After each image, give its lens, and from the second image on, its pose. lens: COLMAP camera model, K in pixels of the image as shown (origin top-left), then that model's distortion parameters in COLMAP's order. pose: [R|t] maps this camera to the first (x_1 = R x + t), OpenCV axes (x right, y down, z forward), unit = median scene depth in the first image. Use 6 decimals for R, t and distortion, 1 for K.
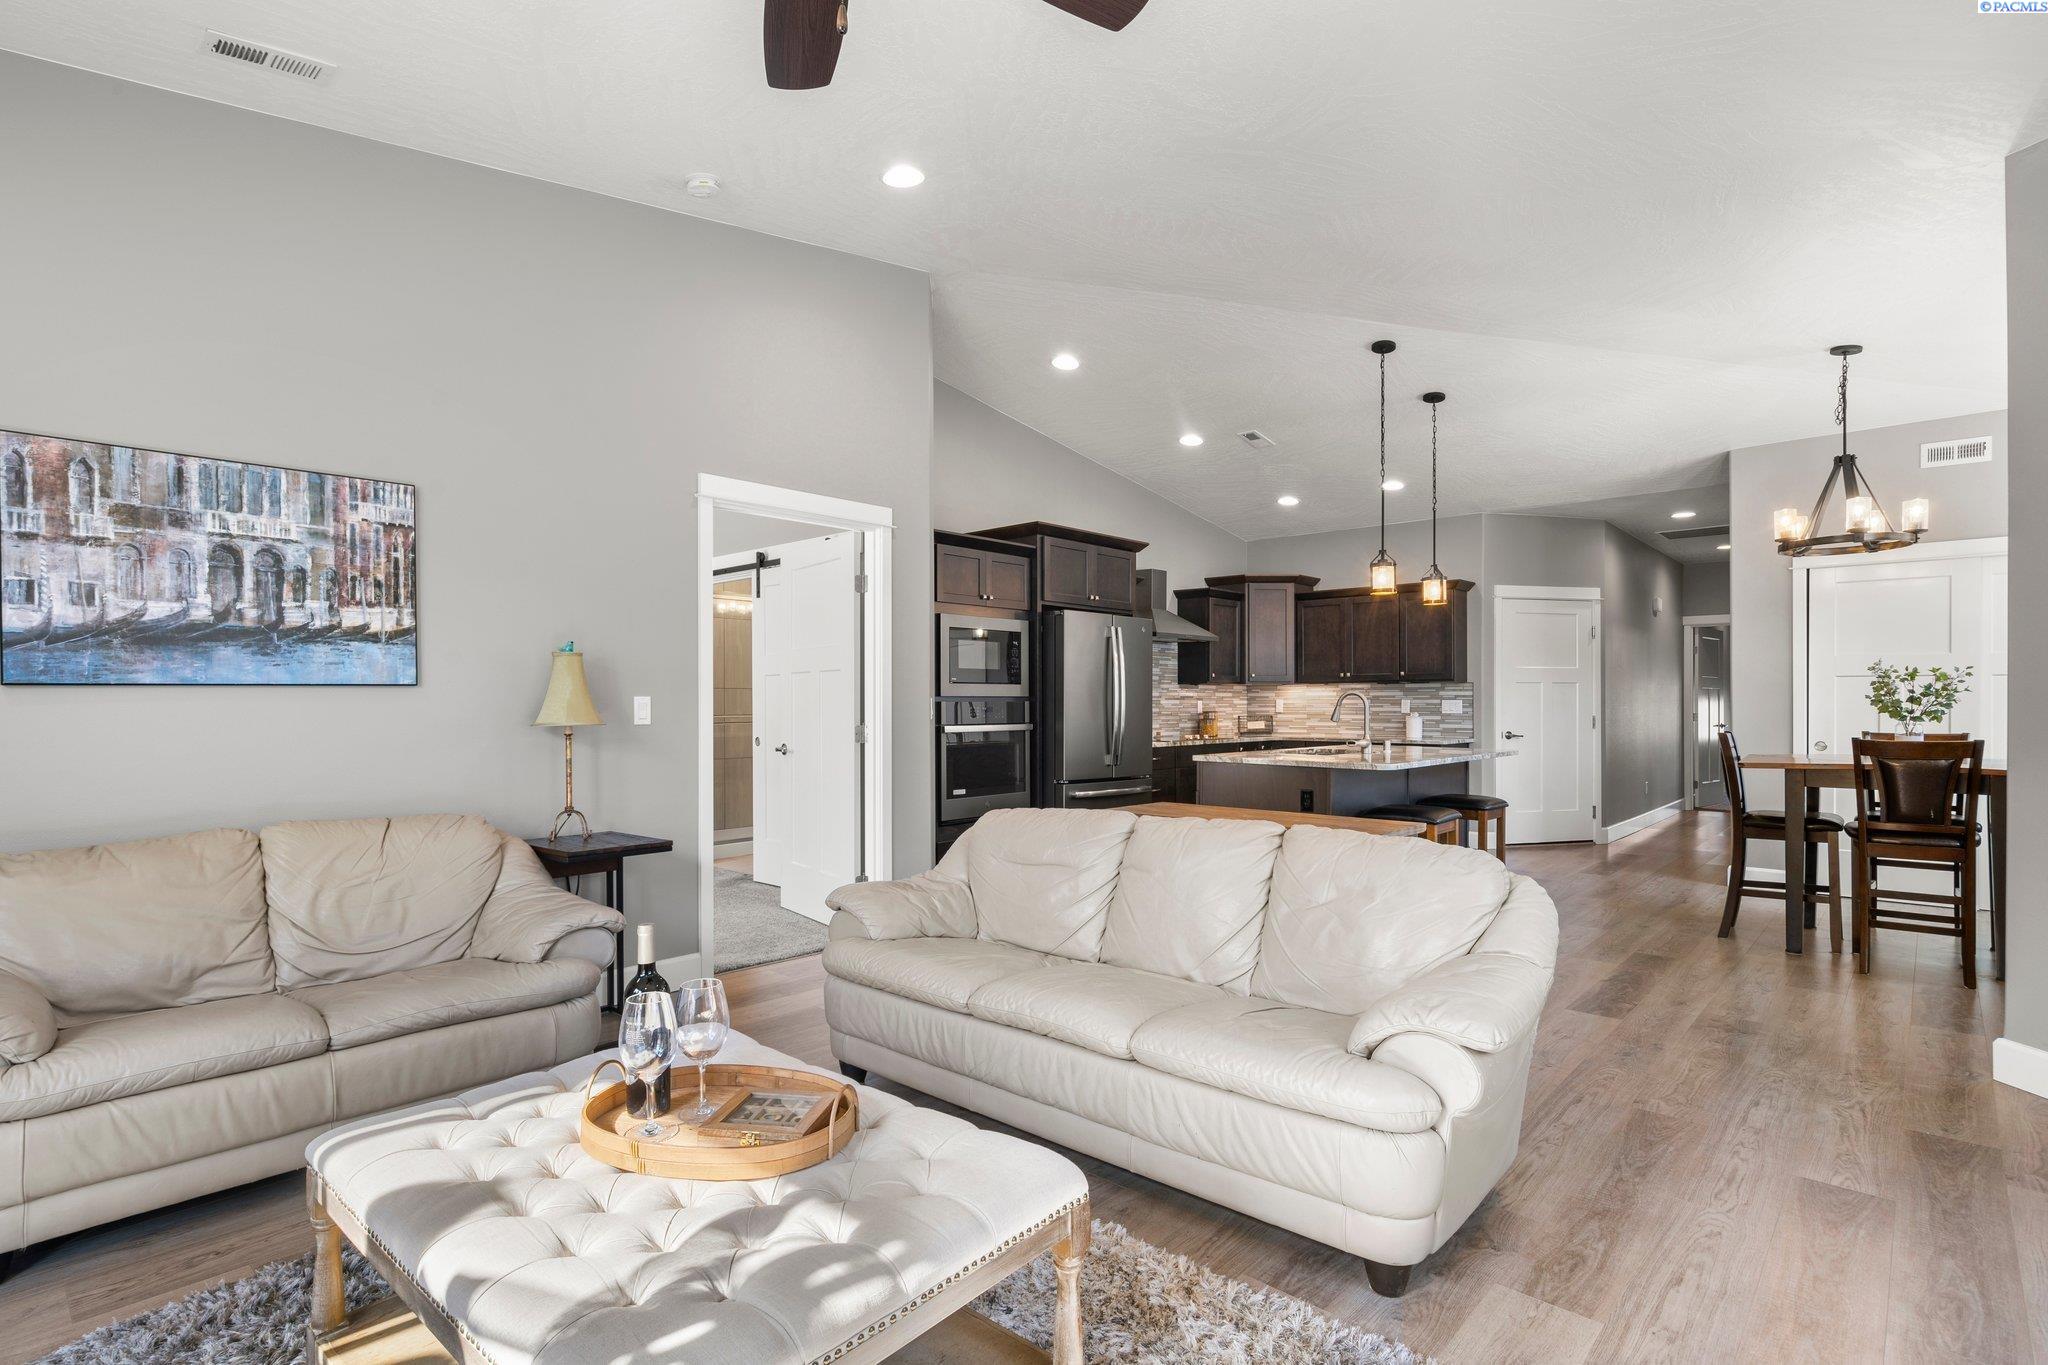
lens RADIAL K [[998.2, 0, 1030.5], [0, 998.2, 696.1], [0, 0, 1]] dist [0.007636, -0.000042]
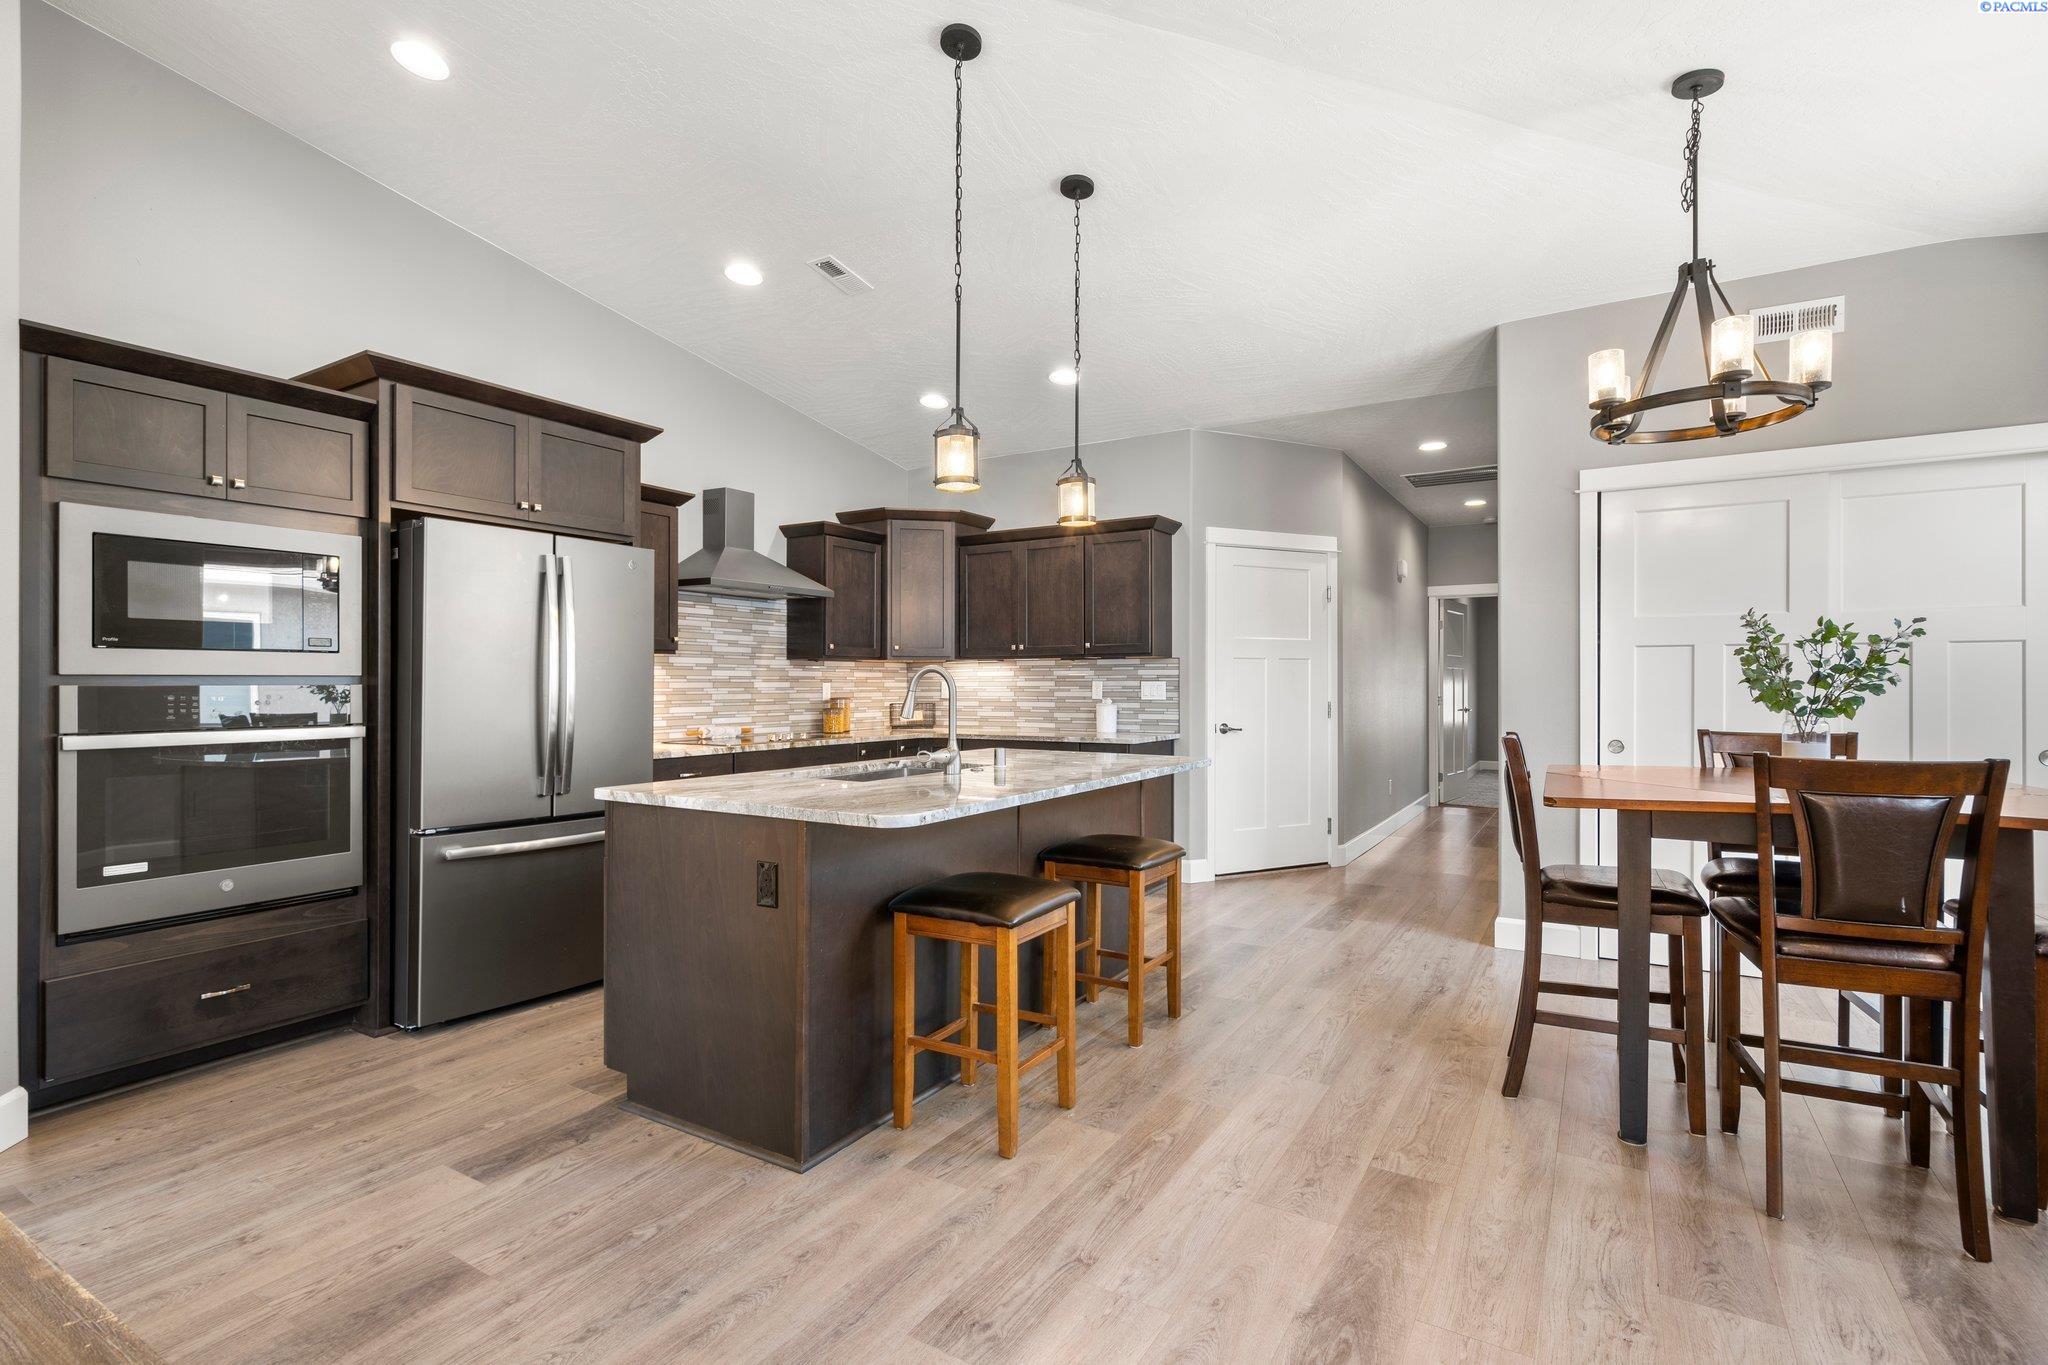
lens RADIAL K [[954.3, 0, 1032.6], [0, 954.3, 688.7], [0, 0, 1]] dist [-0.011607, 0.004187]
pose [[0.981394, -0.002972, 0.191981, 0.340941], [0.001014, 0.999946, 0.010296, 0.003209], [-0.192001, -0.009910, 0.981345, 0.556048]]
